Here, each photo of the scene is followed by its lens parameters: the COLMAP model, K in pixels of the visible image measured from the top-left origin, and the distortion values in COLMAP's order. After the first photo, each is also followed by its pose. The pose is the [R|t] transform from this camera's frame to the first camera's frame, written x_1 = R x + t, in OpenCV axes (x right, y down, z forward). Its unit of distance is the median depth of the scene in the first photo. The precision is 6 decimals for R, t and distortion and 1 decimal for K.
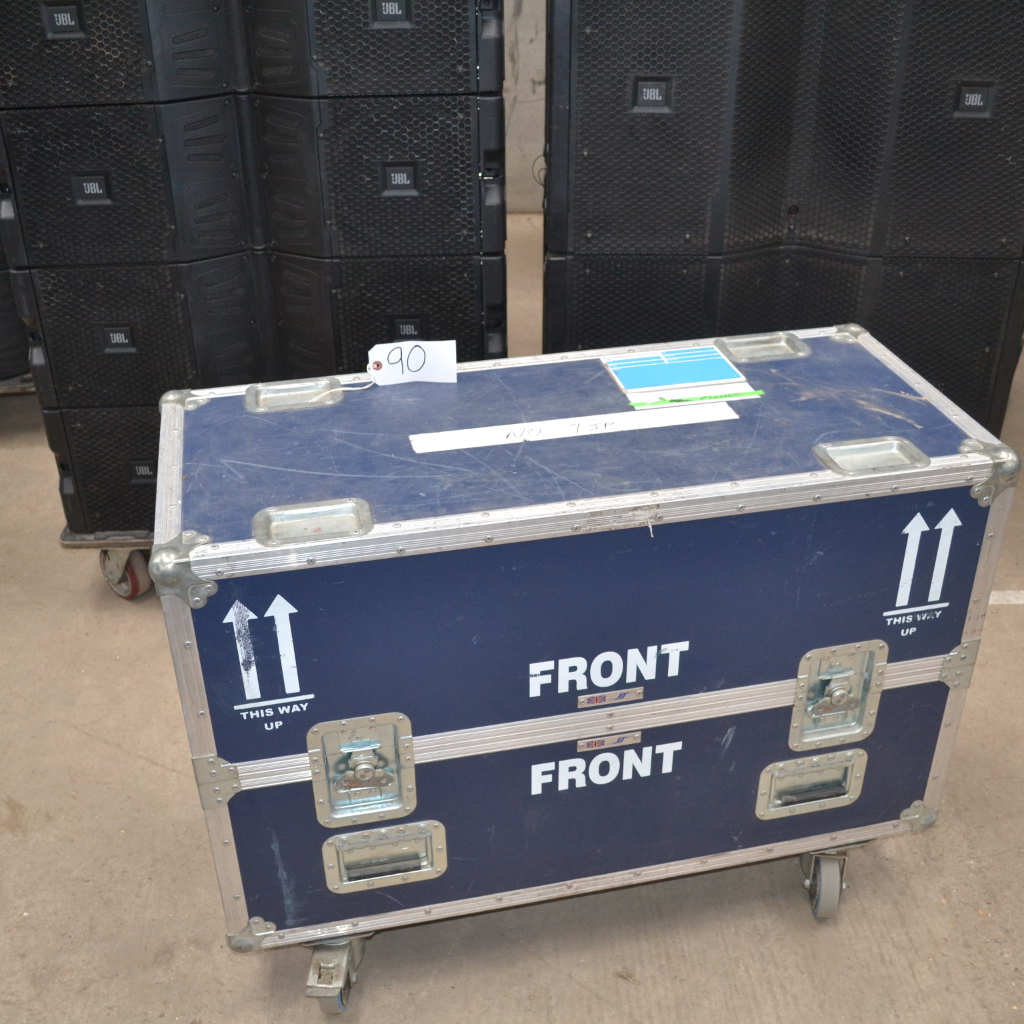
lens RADIAL K [[1213.7, 0, 542.9], [0, 1213.7, 511.4], [0, 0, 1]] dist [-0.068346, -0.013209]
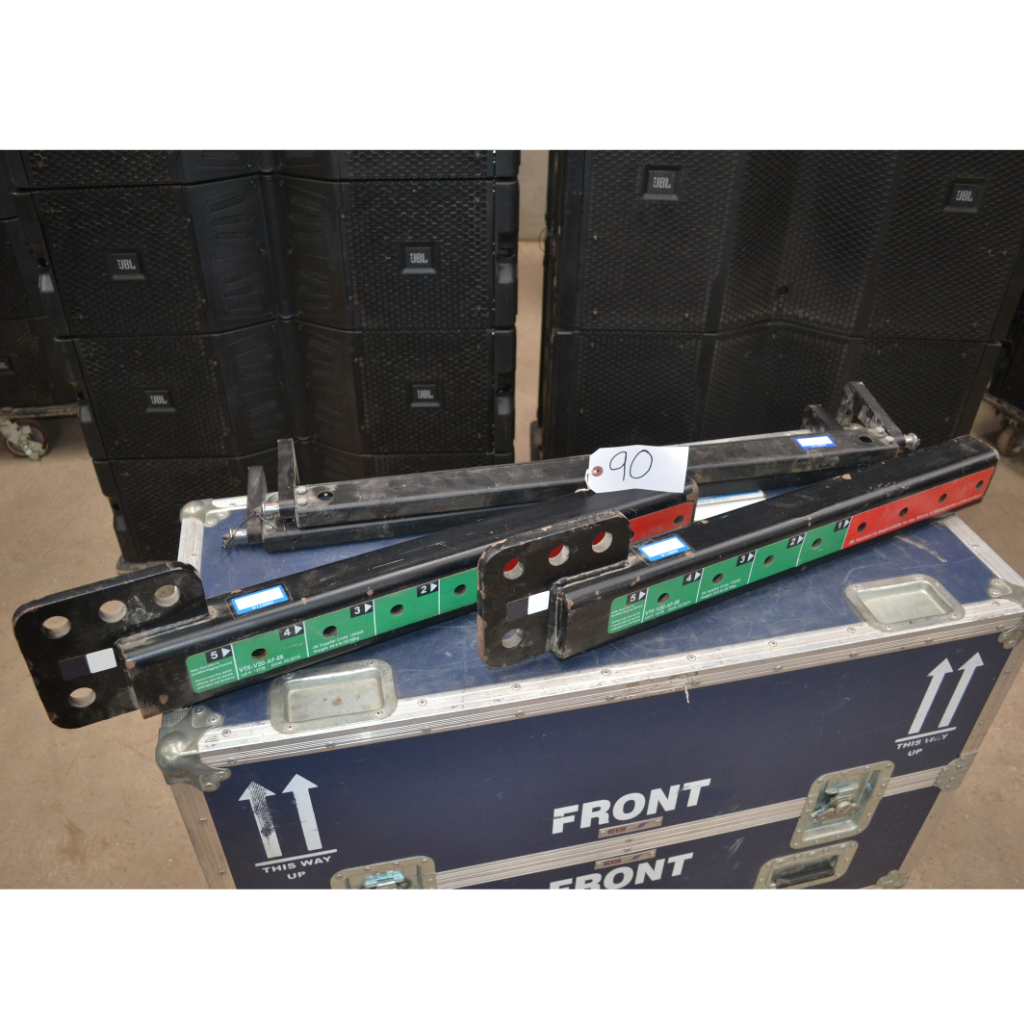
lens RADIAL K [[876.0, 0, 522.1], [0, 876.0, 521.7], [0, 0, 1]] dist [-0.079246, 0.008524]
pose [[0.999833, 0.013395, 0.012450, -0.035294], [-0.014619, 0.994464, 0.104053, -0.130703], [-0.010987, -0.104218, 0.994494, 0.227162]]
